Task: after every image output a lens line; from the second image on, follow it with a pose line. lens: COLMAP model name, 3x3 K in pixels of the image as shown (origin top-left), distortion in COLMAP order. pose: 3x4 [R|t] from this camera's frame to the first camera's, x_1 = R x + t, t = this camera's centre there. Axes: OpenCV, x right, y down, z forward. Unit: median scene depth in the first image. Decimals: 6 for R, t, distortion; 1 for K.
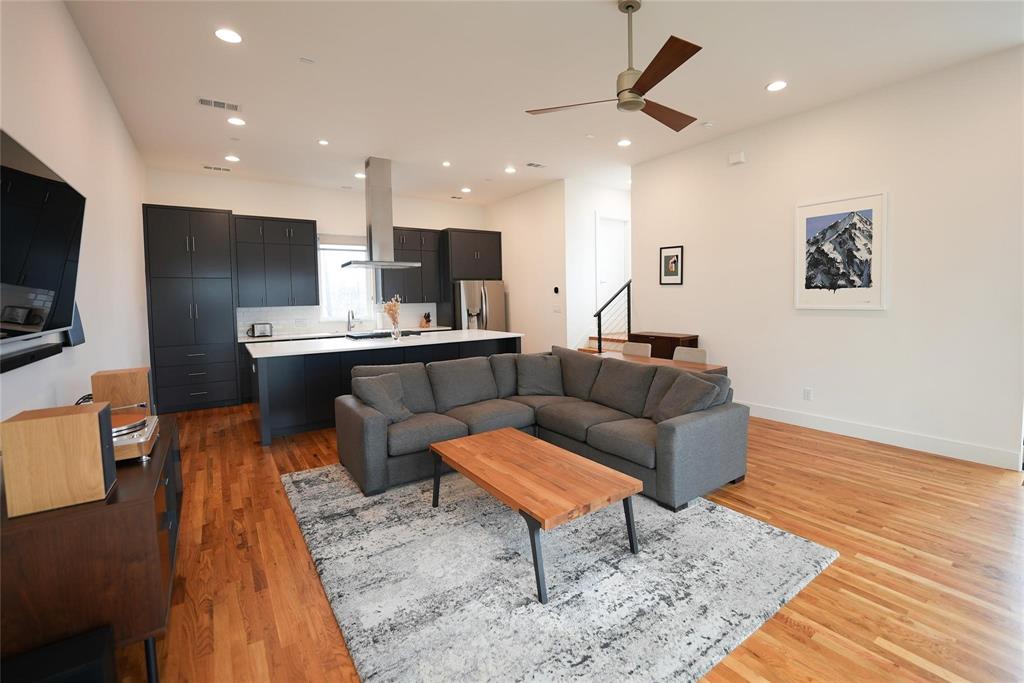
lens RADIAL K [[447.8, 0, 545.4], [0, 447.8, 317.1], [0, 0, 1]] dist [-0.020598, 0.001045]
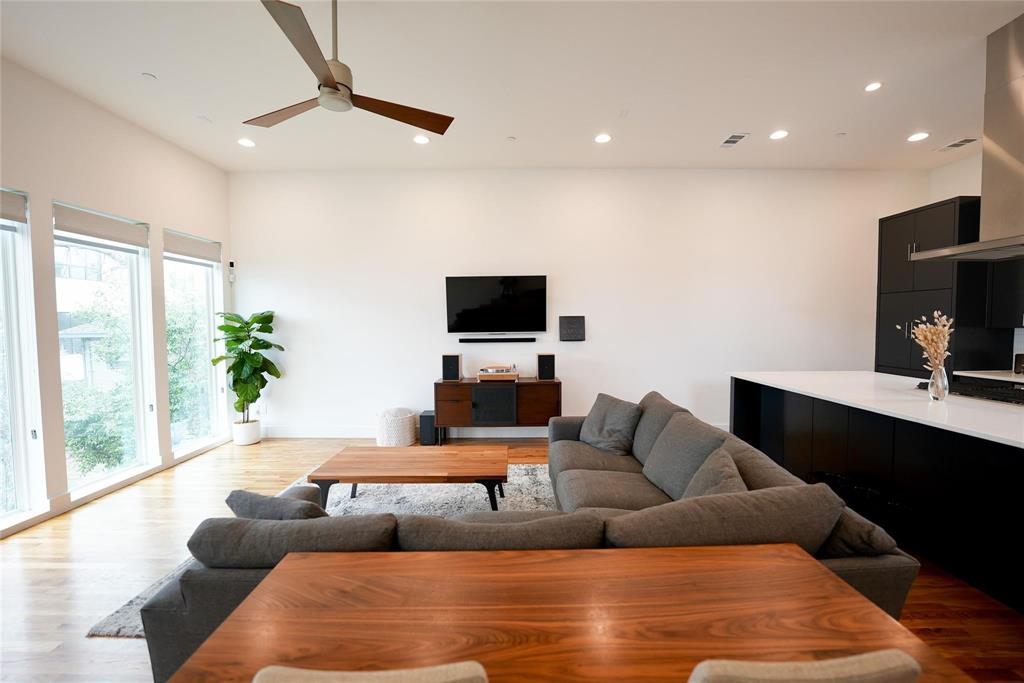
lens RADIAL K [[414.8, 0, 509.6], [0, 414.8, 343.7], [0, 0, 1]] dist [-0.024811, 0.001691]
pose [[-0.603558, 0.060343, -0.795032, 0.399323], [-0.020232, 0.995652, 0.090929, -0.056401], [0.797062, 0.070966, -0.599713, 1.104340]]
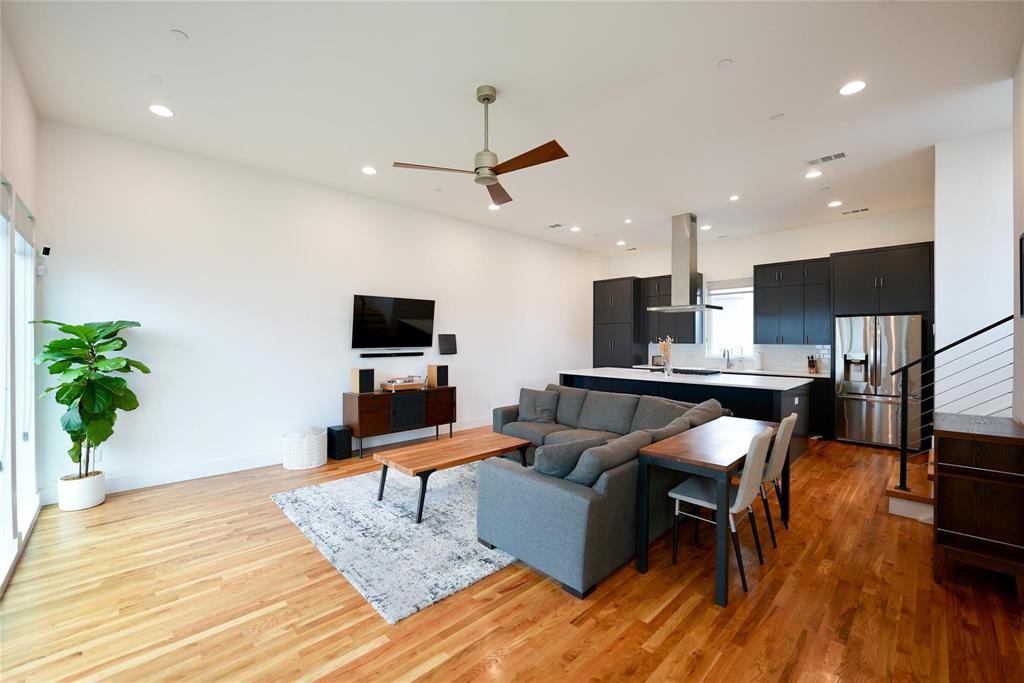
lens RADIAL K [[414.8, 0, 505.6], [0, 414.8, 340.7], [0, 0, 1]] dist [-0.024811, 0.001691]
pose [[0.115202, 0.019831, -0.993144, 0.812112], [-0.049119, 0.998691, 0.014244, -0.039726], [0.992127, 0.047141, 0.116025, 0.589828]]
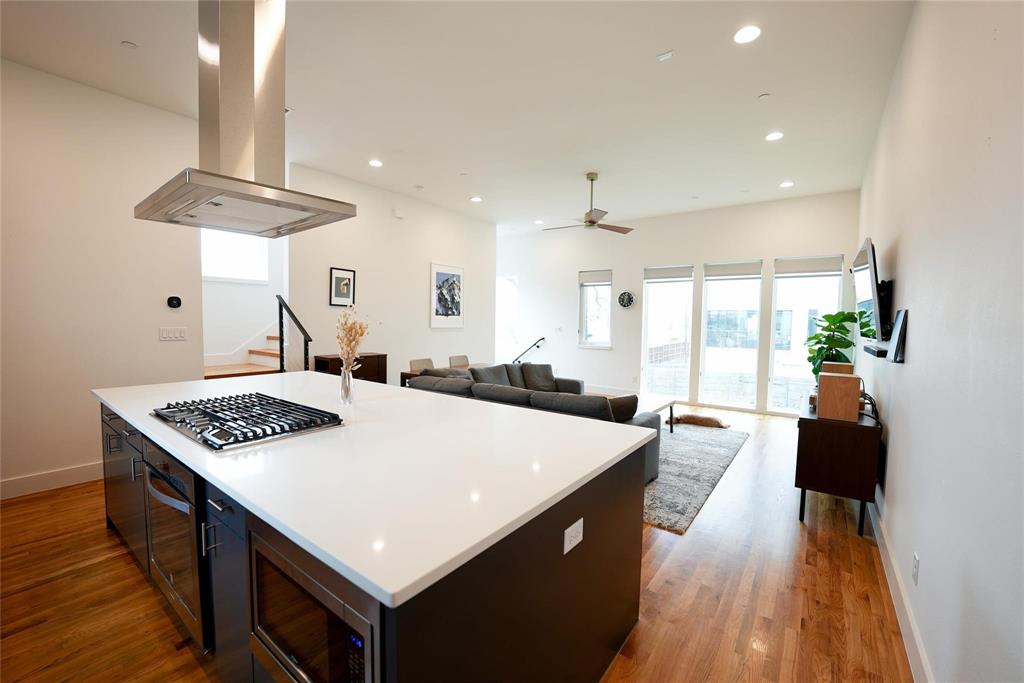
lens RADIAL K [[414.8, 0, 512.1], [0, 414.8, 340.9], [0, 0, 1]] dist [-0.024811, 0.001691]
pose [[-0.278906, -0.034962, 0.959682, -0.971407], [0.034704, 0.998317, 0.046456, -0.031895], [-0.959691, 0.046262, -0.277223, 1.186730]]
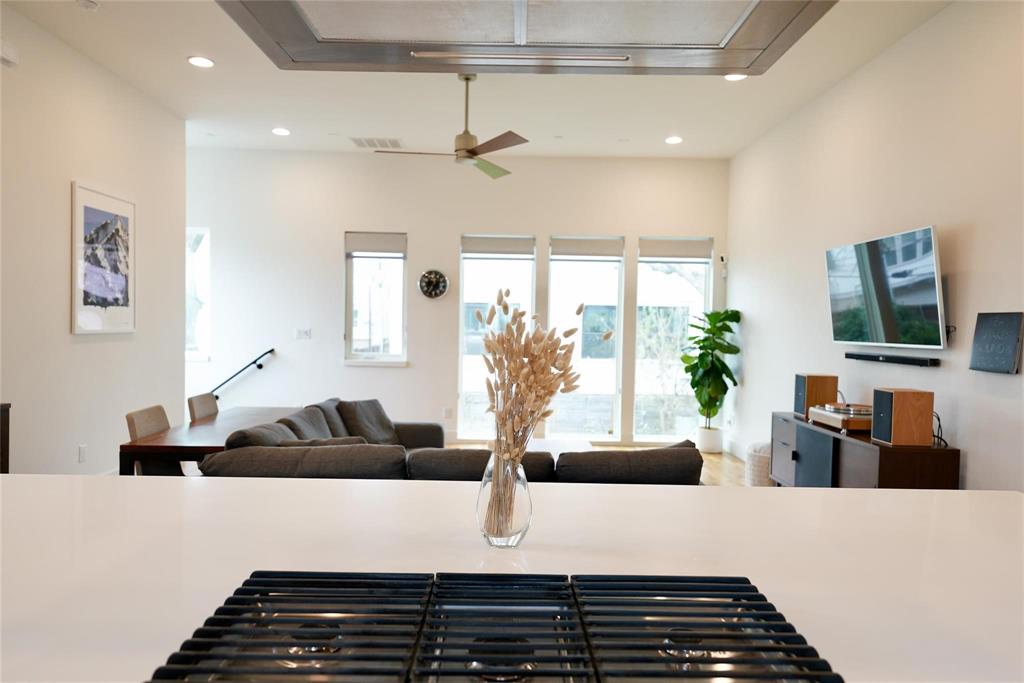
lens RADIAL K [[663.9, 0, 510.8], [0, 663.9, 342.7], [0, 0, 1]] dist [0.018608, -0.000060]
pose [[-0.809384, -0.017899, 0.587006, -0.603807], [0.021914, 0.997919, 0.060645, -0.055395], [-0.586870, 0.061949, -0.807308, 1.502480]]
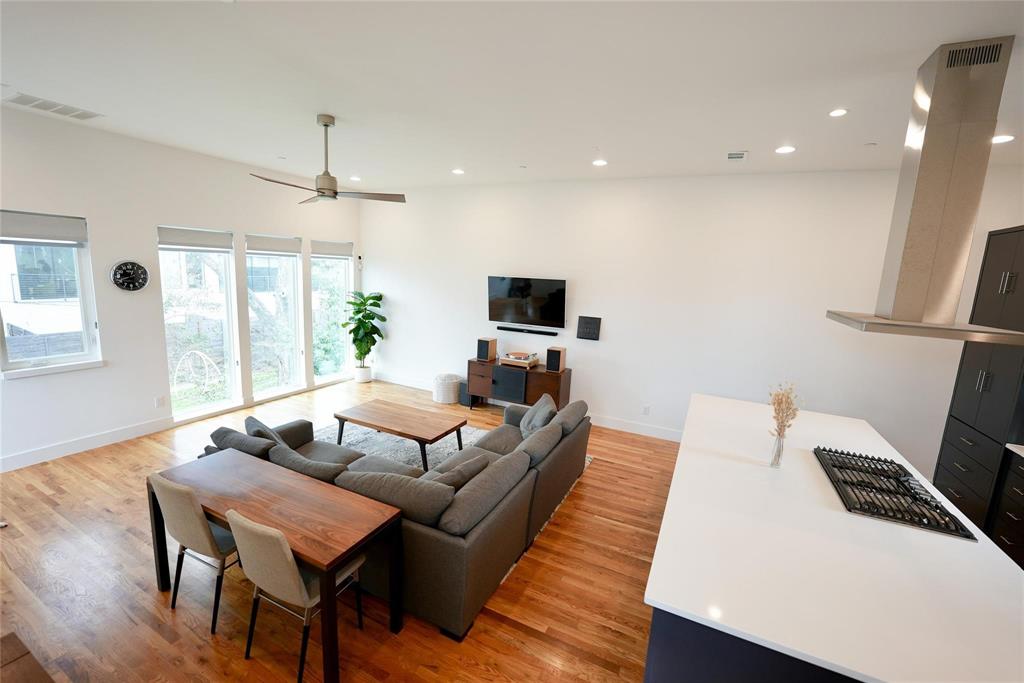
lens RADIAL K [[414.8, 0, 511.0], [0, 414.8, 340.9], [0, 0, 1]] dist [-0.024811, 0.001691]
pose [[-0.889660, 0.047294, -0.454168, 0.177829], [-0.056959, 0.975359, 0.213142, -0.214360], [0.453057, 0.215493, -0.865045, 1.546704]]
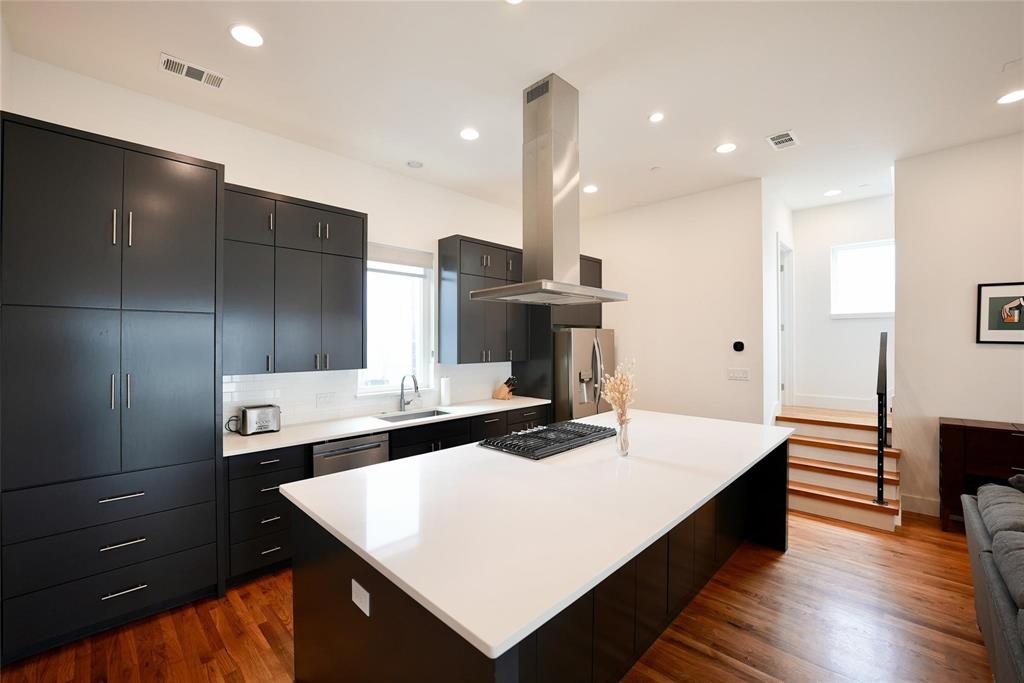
lens RADIAL K [[414.8, 0, 512.7], [0, 414.8, 342.4], [0, 0, 1]] dist [-0.024811, 0.001691]
pose [[0.988381, 0.014824, 0.151272, -0.639189], [-0.007697, 0.998837, -0.047590, -0.056863], [-0.151802, 0.045873, 0.987346, 0.737936]]
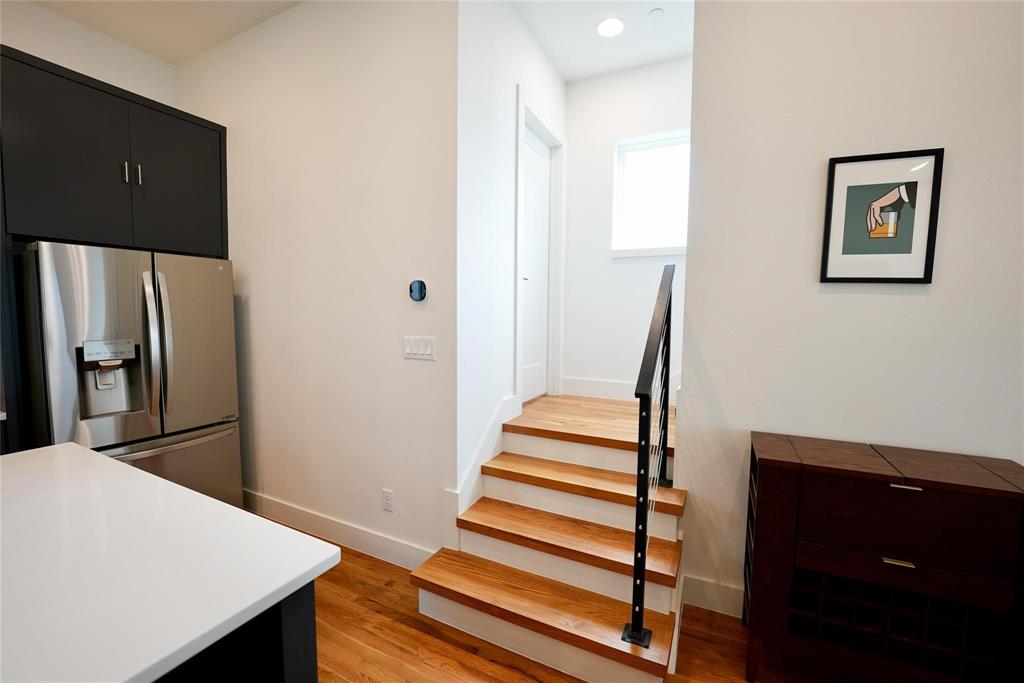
lens RADIAL K [[414.8, 0, 513.9], [0, 414.8, 341.7], [0, 0, 1]] dist [-0.024811, 0.001691]
pose [[0.891633, -0.002096, 0.452754, -0.078353], [-0.005620, 0.999861, 0.015695, -0.047488], [-0.452724, -0.016539, 0.891497, 1.148445]]
